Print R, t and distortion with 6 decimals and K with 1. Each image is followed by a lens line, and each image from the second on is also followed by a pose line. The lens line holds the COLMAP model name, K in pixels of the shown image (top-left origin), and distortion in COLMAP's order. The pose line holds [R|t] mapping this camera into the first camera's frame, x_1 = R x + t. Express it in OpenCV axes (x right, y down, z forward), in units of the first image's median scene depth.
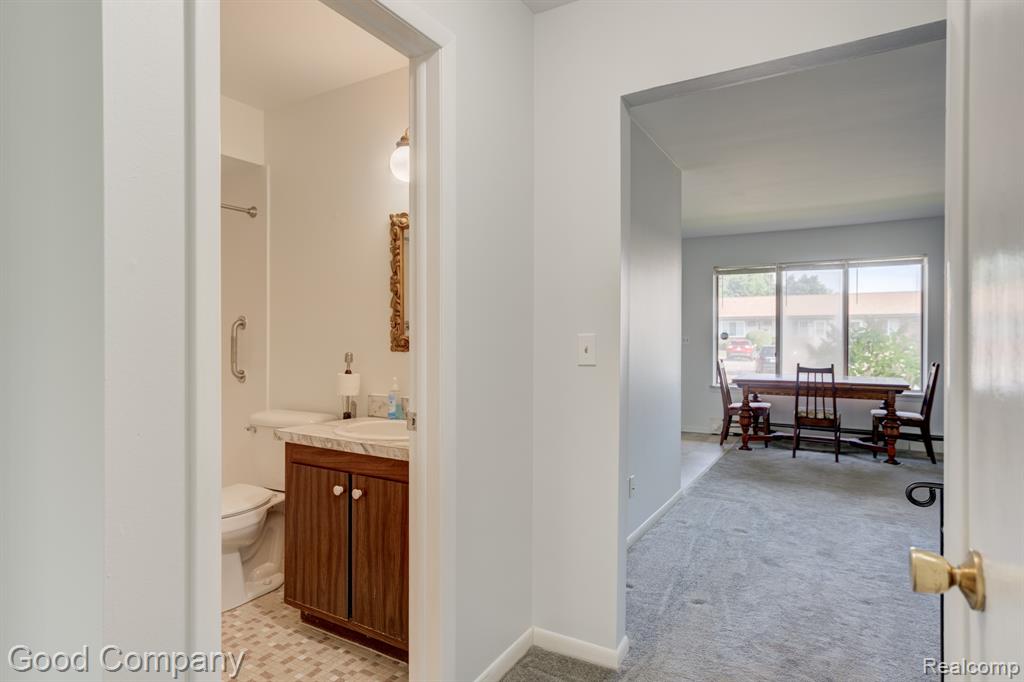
lens RADIAL K [[579.5, 0, 474.1], [0, 579.5, 342.1], [0, 0, 1]] dist [-0.003127, -0.002366]
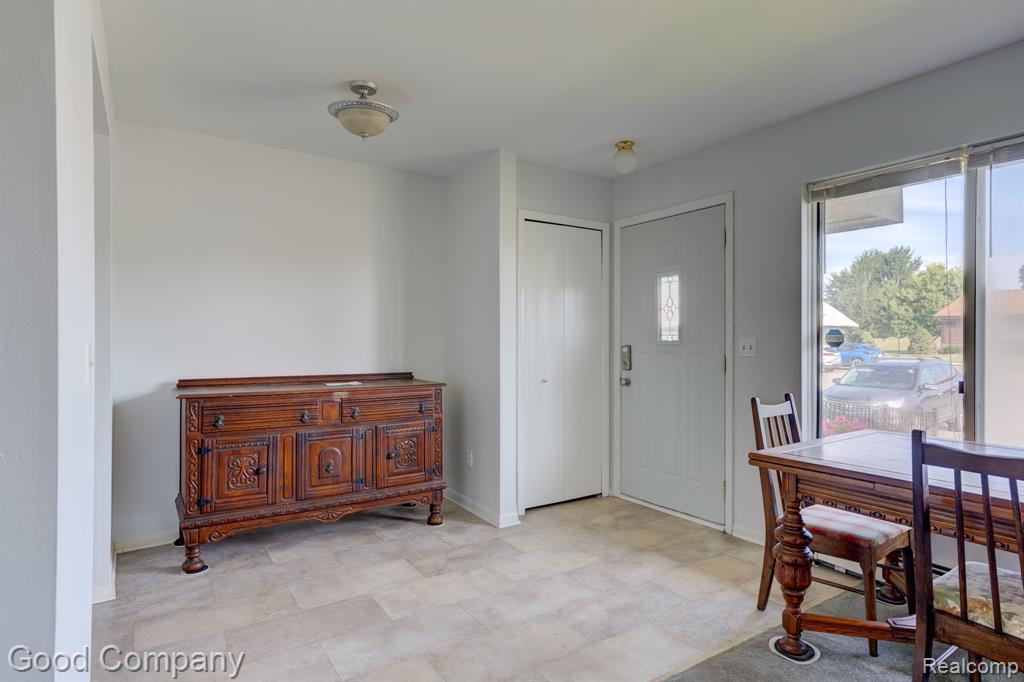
lens RADIAL K [[566.7, 0, 507.6], [0, 566.7, 339.8], [0, 0, 1]] dist [0.002110, 0.010814]
pose [[0.915900, -0.002940, -0.401396, 0.483921], [-0.000617, 0.999962, -0.008730, -0.006661], [0.401406, 0.008244, 0.915863, 0.647610]]
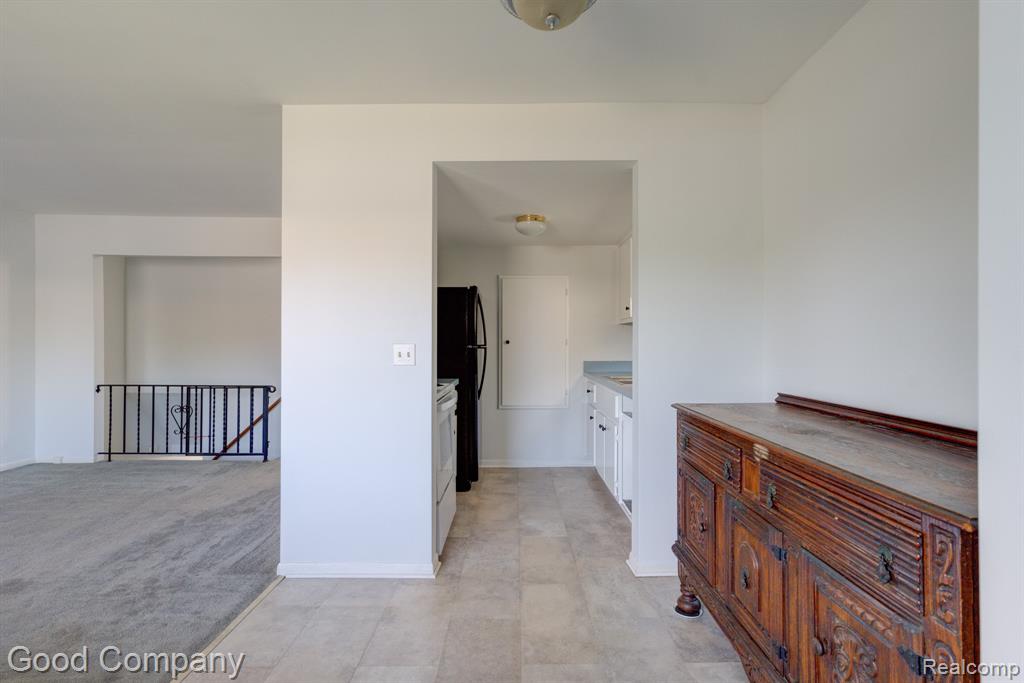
lens RADIAL K [[480.8, 0, 531.8], [0, 480.8, 337.1], [0, 0, 1]] dist [-0.018737, 0.007125]
pose [[-0.834594, -0.011582, -0.550743, 0.325130], [-0.007051, 0.999922, -0.010343, -0.009223], [0.550820, -0.004749, -0.834611, 1.251202]]
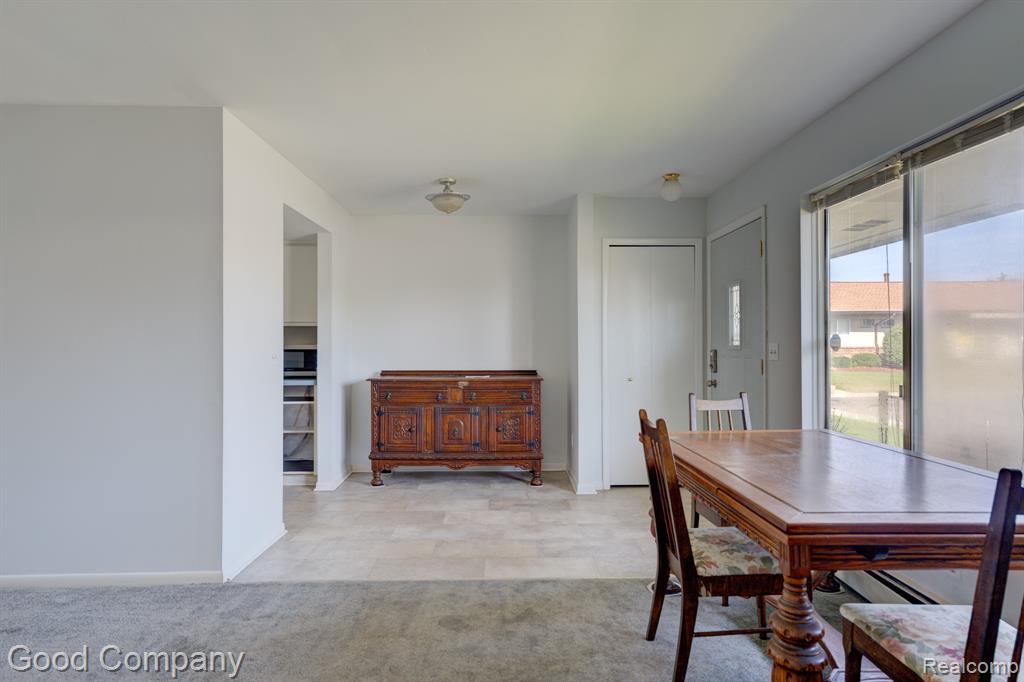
lens RADIAL K [[566.7, 0, 508.7], [0, 566.7, 344.0], [0, 0, 1]] dist [0.002110, 0.010814]
pose [[0.555331, -0.011004, -0.831556, 0.837099], [-0.001257, 0.999900, -0.014071, -0.002890], [0.831628, 0.008859, 0.555262, 0.695955]]
